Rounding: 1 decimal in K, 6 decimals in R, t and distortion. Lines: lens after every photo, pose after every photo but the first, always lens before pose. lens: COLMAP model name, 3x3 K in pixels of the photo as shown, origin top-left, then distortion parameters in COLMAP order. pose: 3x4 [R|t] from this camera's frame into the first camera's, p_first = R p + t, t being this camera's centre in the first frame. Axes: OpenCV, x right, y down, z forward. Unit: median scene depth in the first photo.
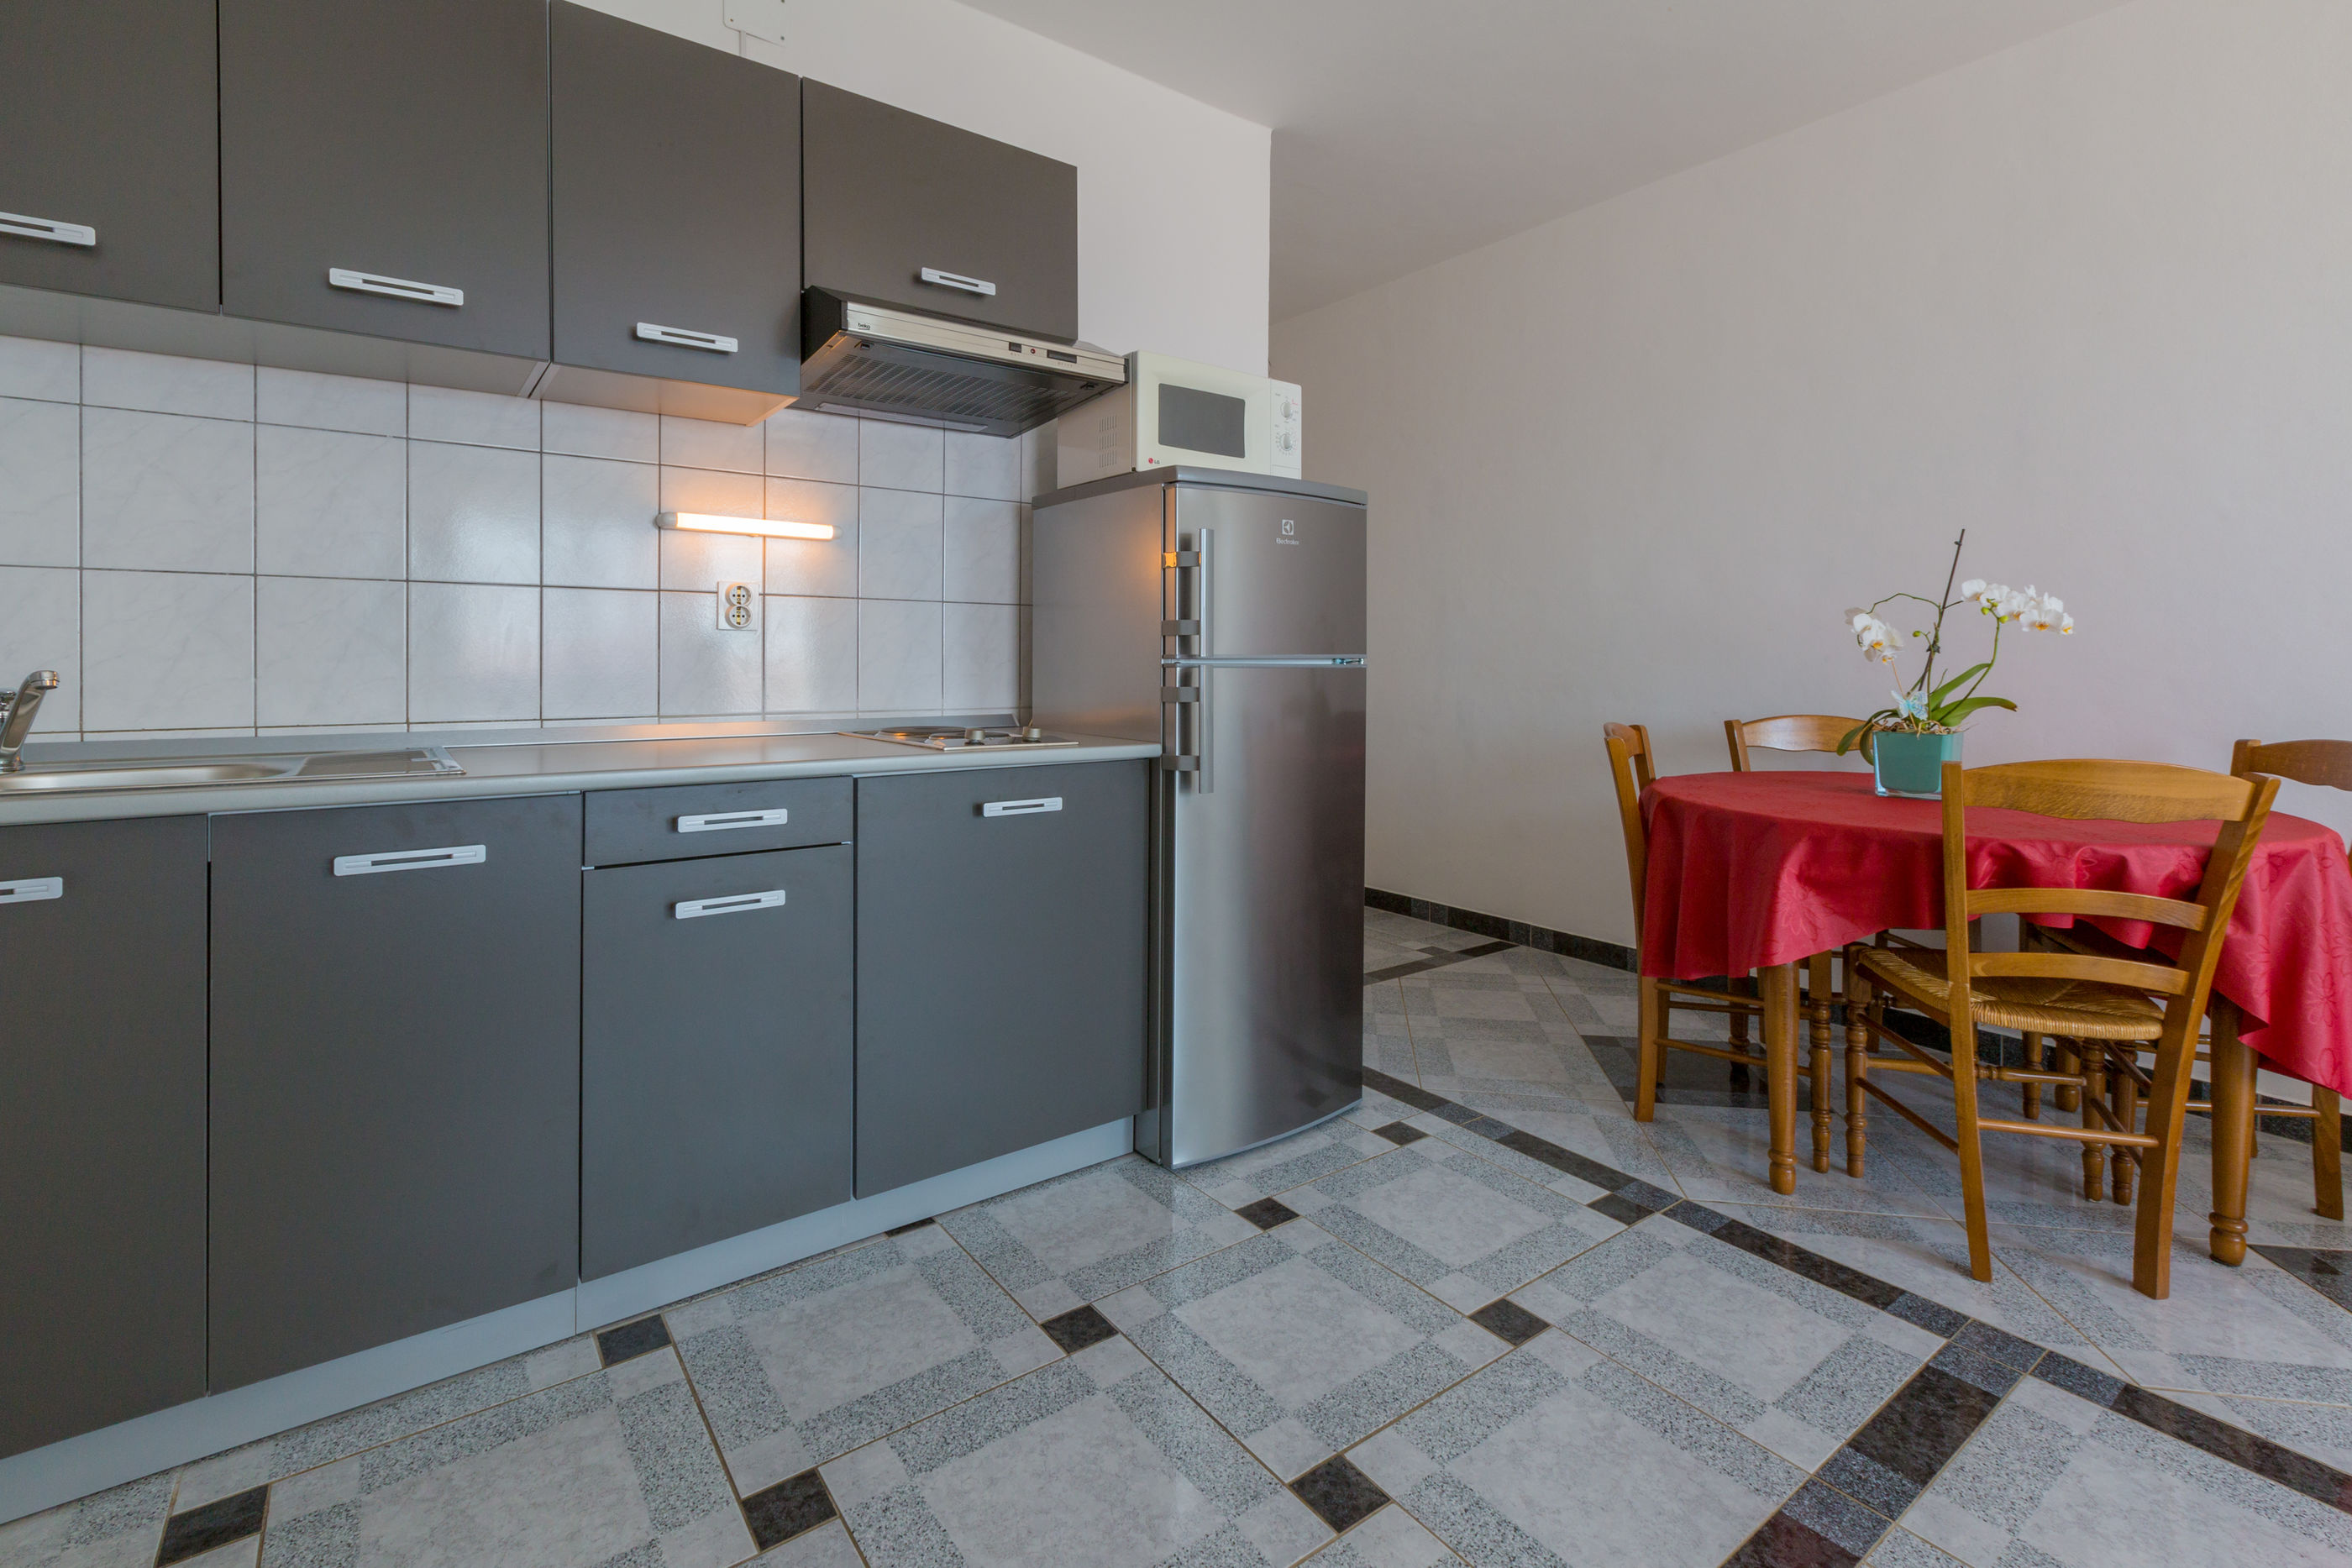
lens RADIAL K [[1080.5, 0, 1176.1], [0, 1080.5, 658.2], [0, 0, 1]] dist [0.001837, -0.000512]
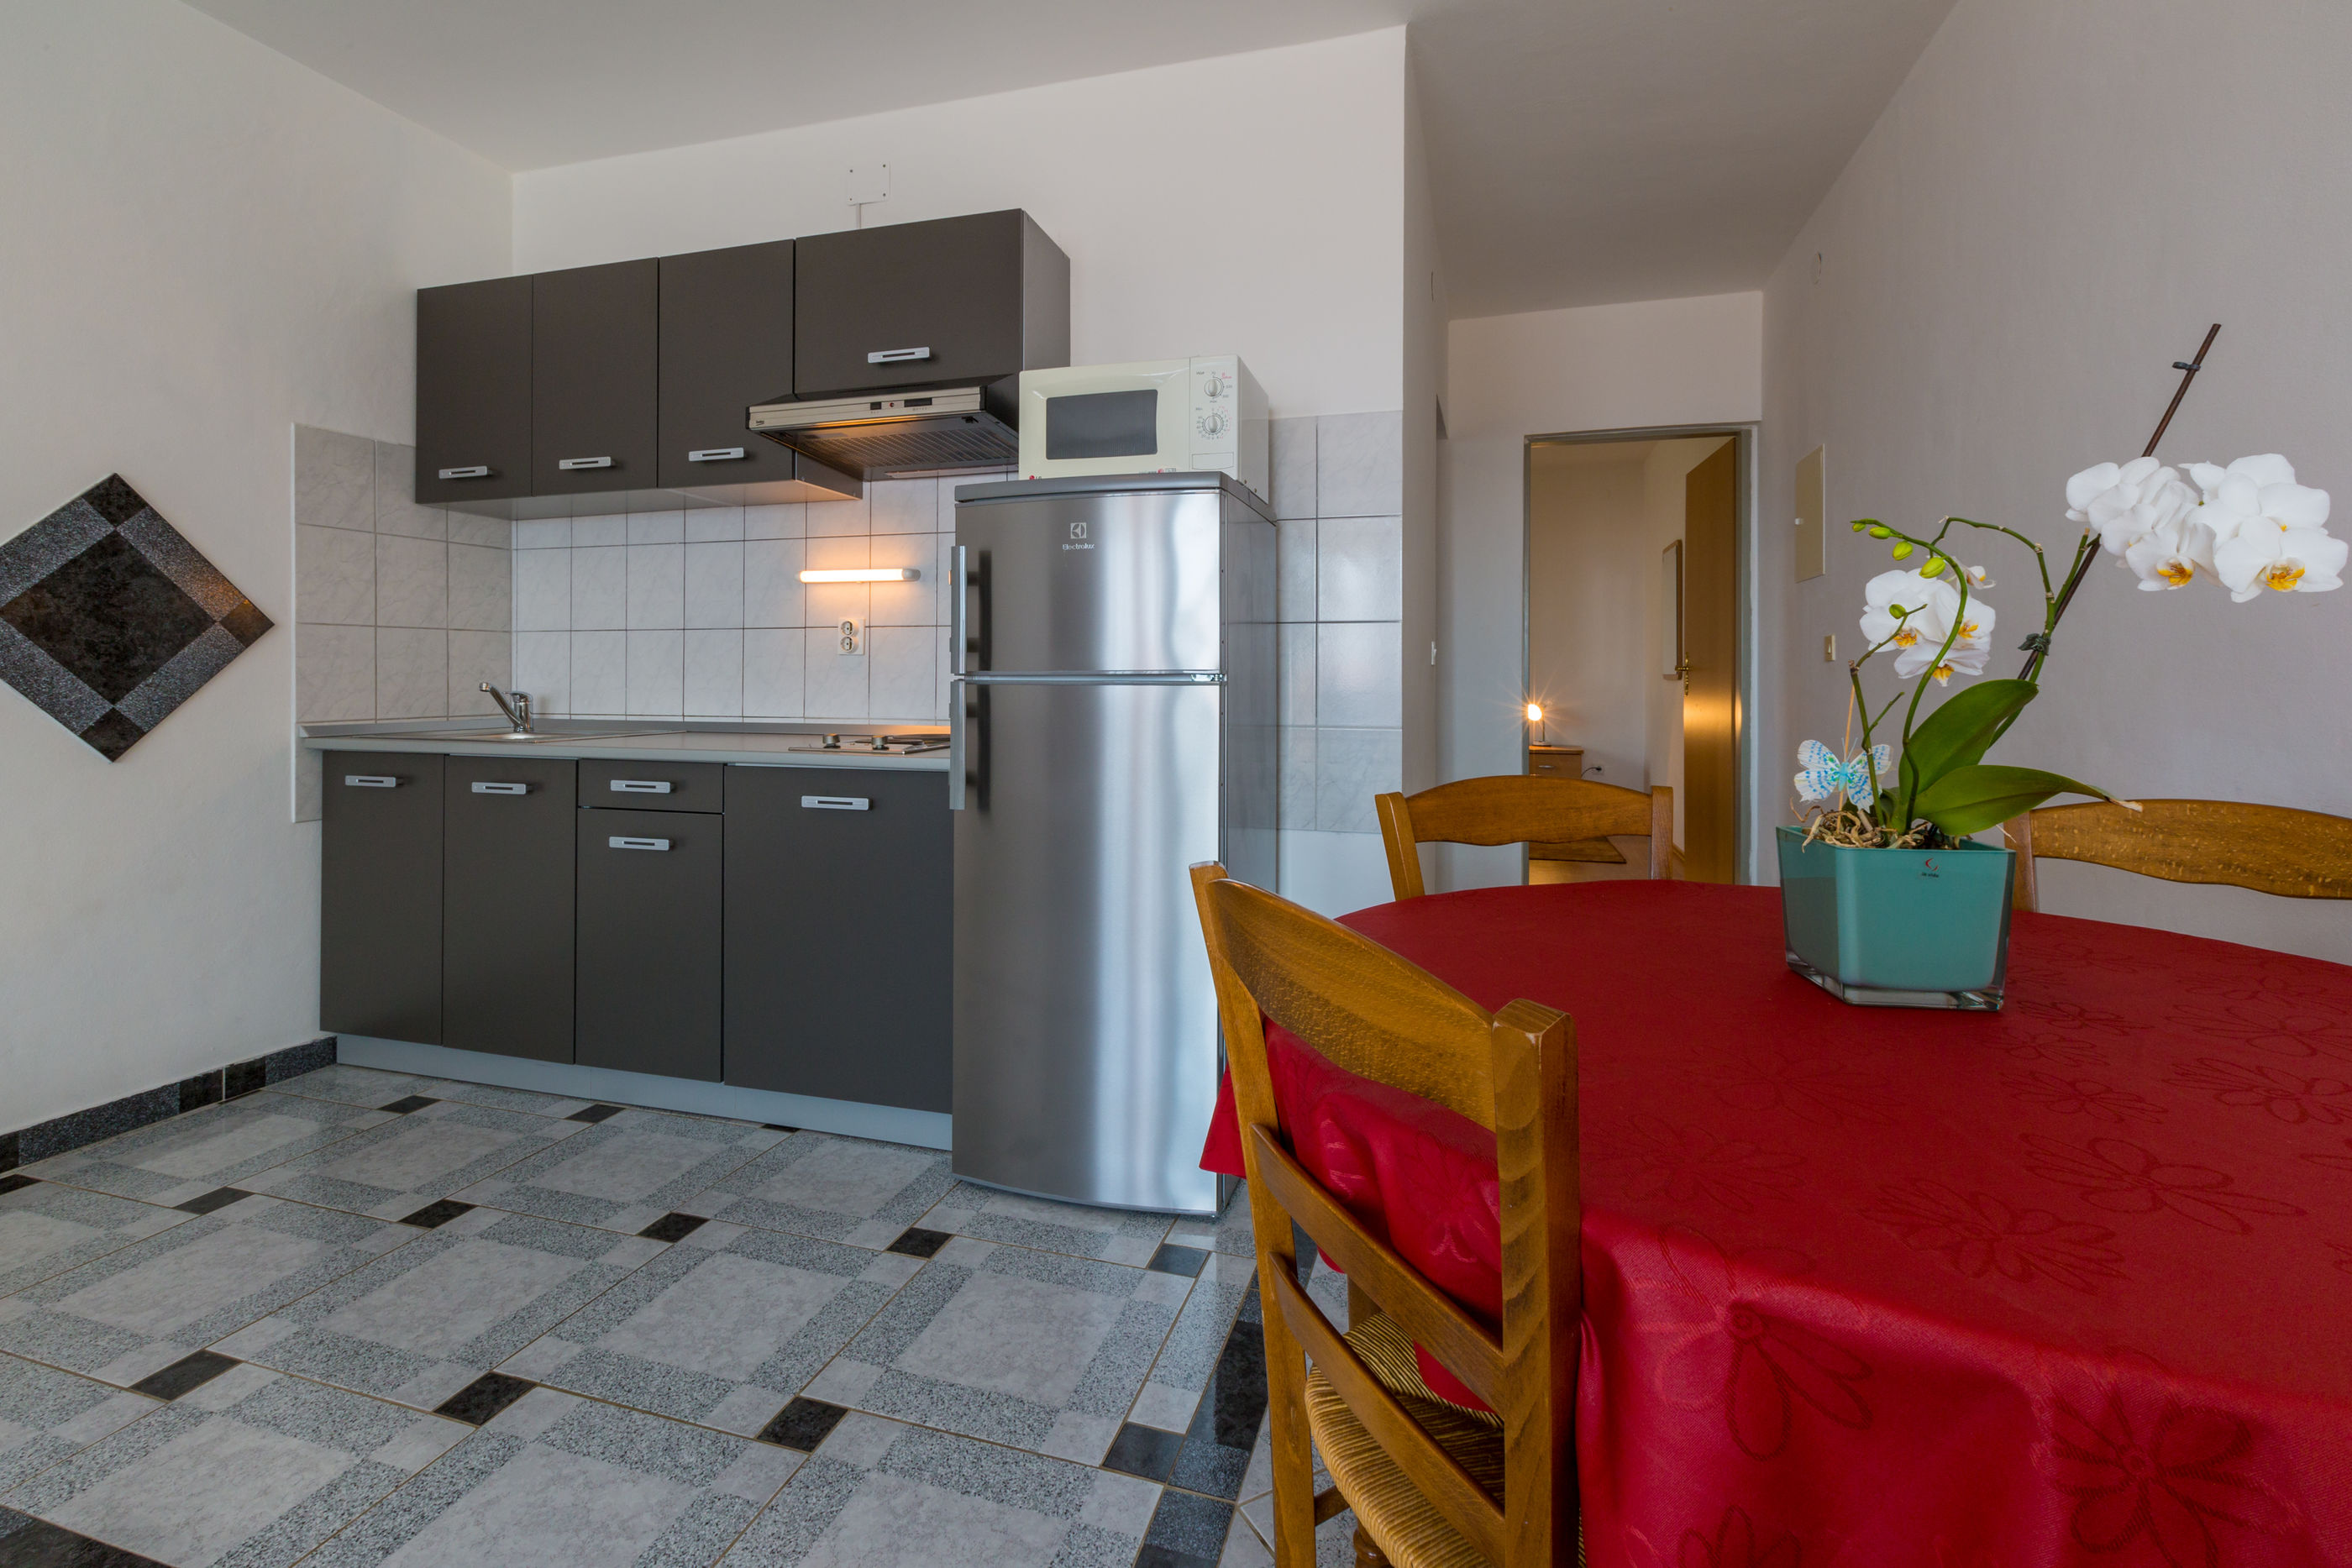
lens RADIAL K [[1080.5, 0, 1166.1], [0, 1080.5, 667.9], [0, 0, 1]] dist [0.001837, -0.000512]
pose [[0.590335, -0.008953, -0.807109, 1.095301], [0.001054, 0.999946, -0.010322, 0.004423], [0.807158, 0.005243, 0.590313, 0.650578]]
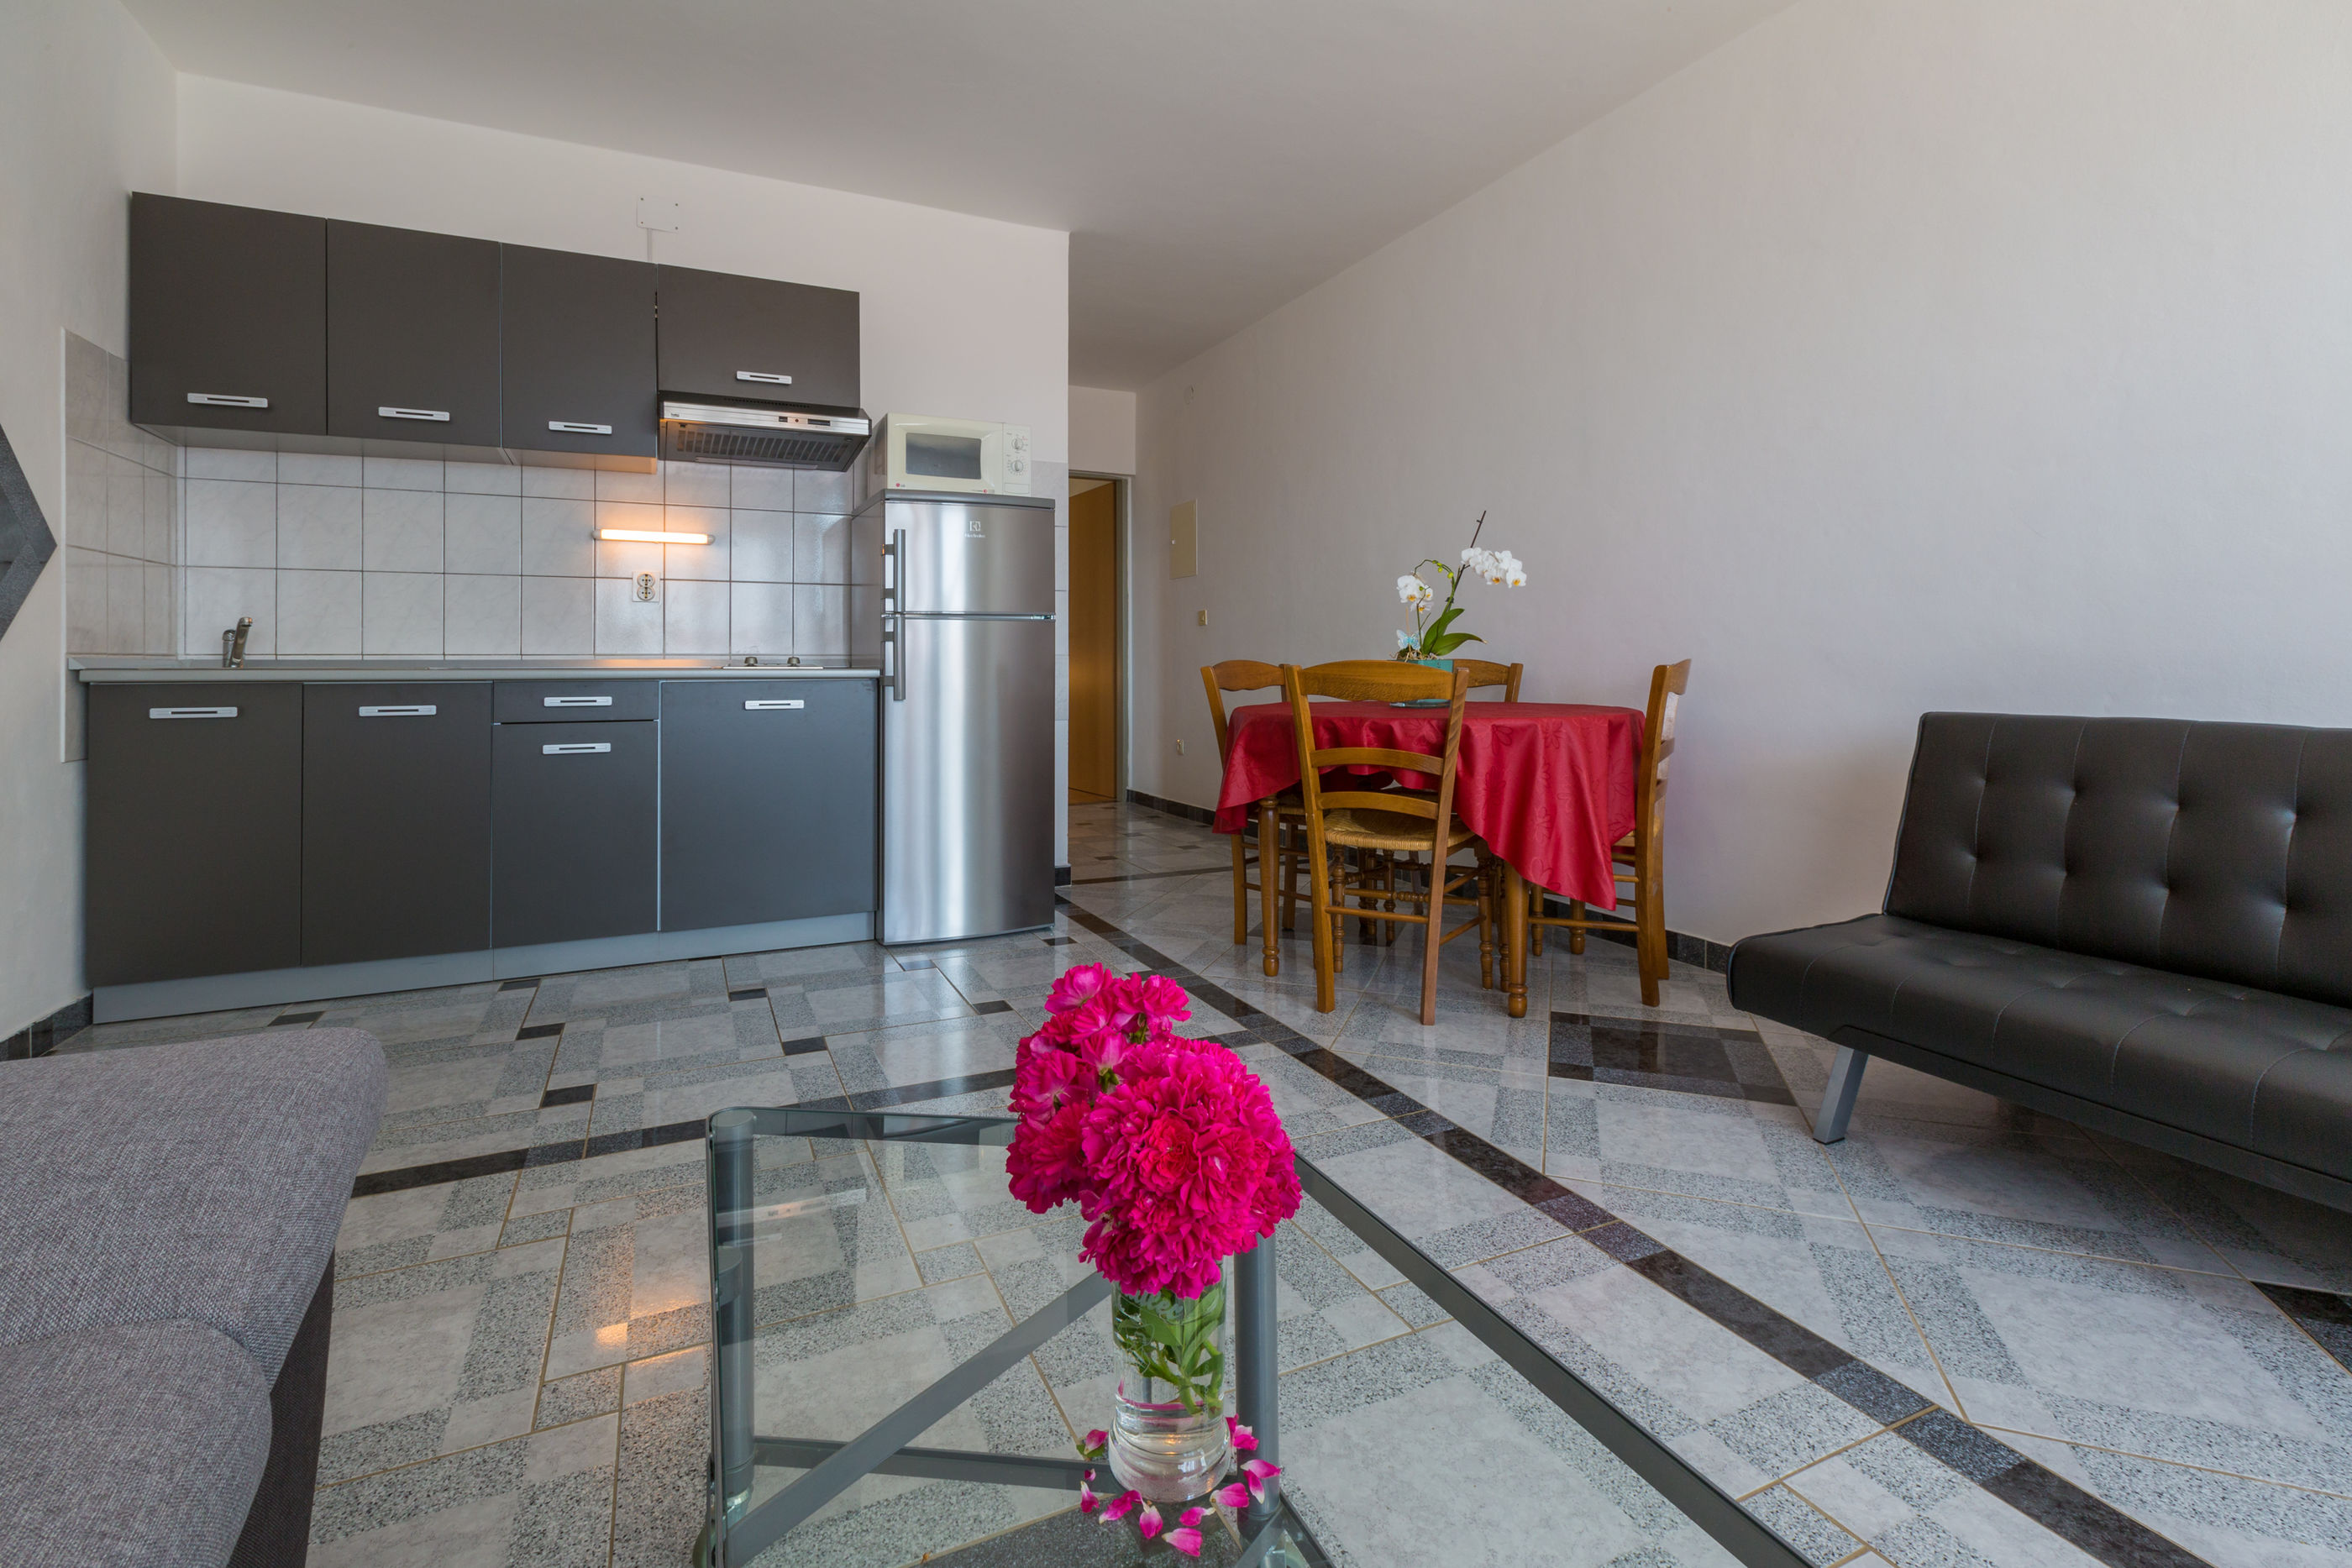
lens RADIAL K [[1080.5, 0, 1177.0], [0, 1080.5, 647.9], [0, 0, 1]] dist [0.001837, -0.000512]
pose [[0.980404, -0.012005, -0.196633, 0.829344], [0.008793, 0.999813, -0.017201, 0.092917], [0.196803, 0.015135, 0.980326, -0.502294]]
